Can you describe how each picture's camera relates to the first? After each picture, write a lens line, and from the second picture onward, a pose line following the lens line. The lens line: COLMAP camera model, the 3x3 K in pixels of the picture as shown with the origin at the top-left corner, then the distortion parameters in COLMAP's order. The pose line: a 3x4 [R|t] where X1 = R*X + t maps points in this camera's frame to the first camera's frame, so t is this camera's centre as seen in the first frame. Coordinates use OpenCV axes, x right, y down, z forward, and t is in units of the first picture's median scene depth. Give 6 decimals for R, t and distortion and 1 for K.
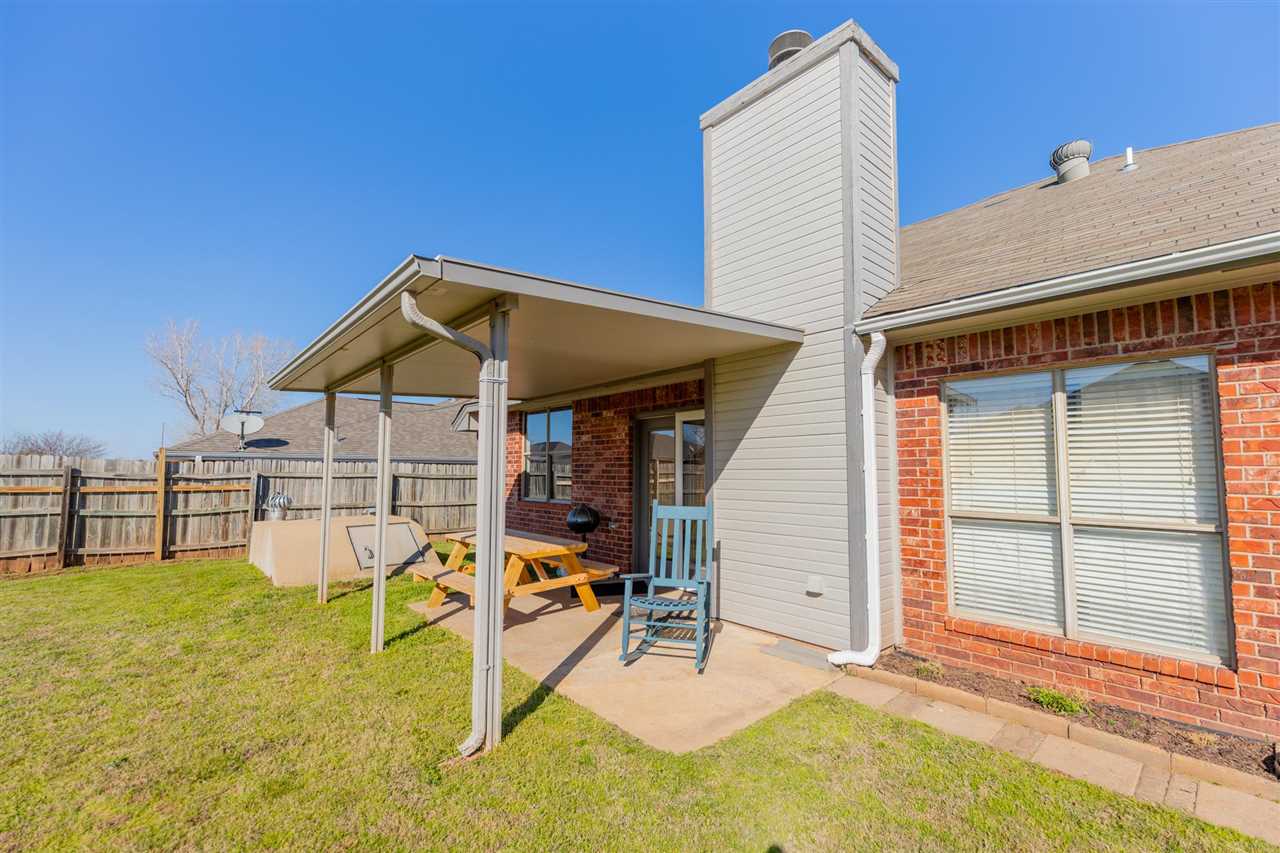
lens RADIAL K [[526.8, 0, 640.0], [0, 526.8, 426.5], [0, 0, 1]] dist [-0.000137, -0.000067]
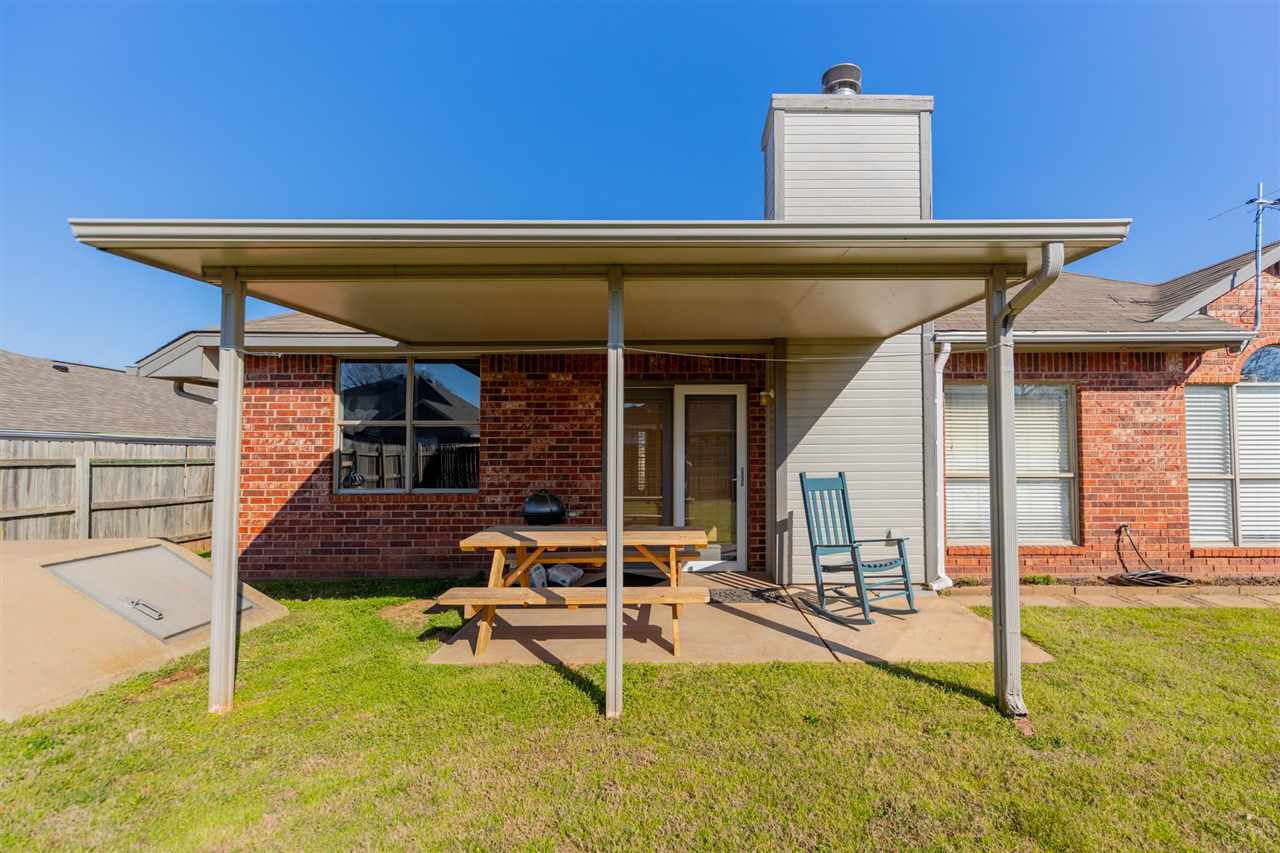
lens RADIAL K [[556.2, 0, 661.5], [0, 556.2, 429.0], [0, 0, 1]] dist [0.001316, 0.000056]
pose [[0.670617, 0.036096, 0.740925, -0.610447], [-0.058120, 0.998302, 0.003970, 0.044448], [-0.739524, -0.045725, 0.671576, 0.318671]]
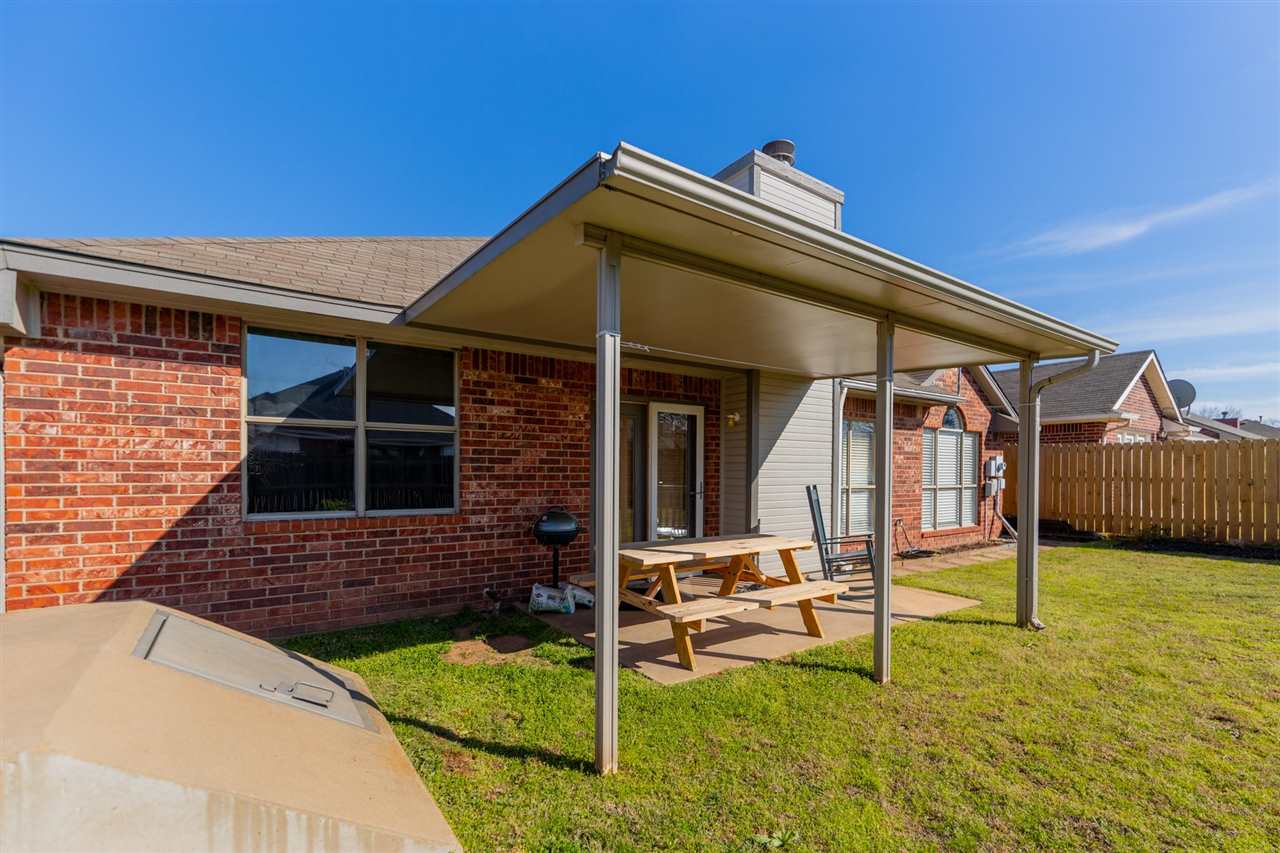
lens RADIAL K [[582.2, 0, 639.0], [0, 582.2, 478.3], [0, 0, 1]] dist [-0.000068, -0.000167]
pose [[0.113662, -0.006697, 0.993497, -0.890974], [-0.084242, 0.996311, 0.016353, 0.087427], [-0.989942, -0.085553, 0.112678, 0.804220]]
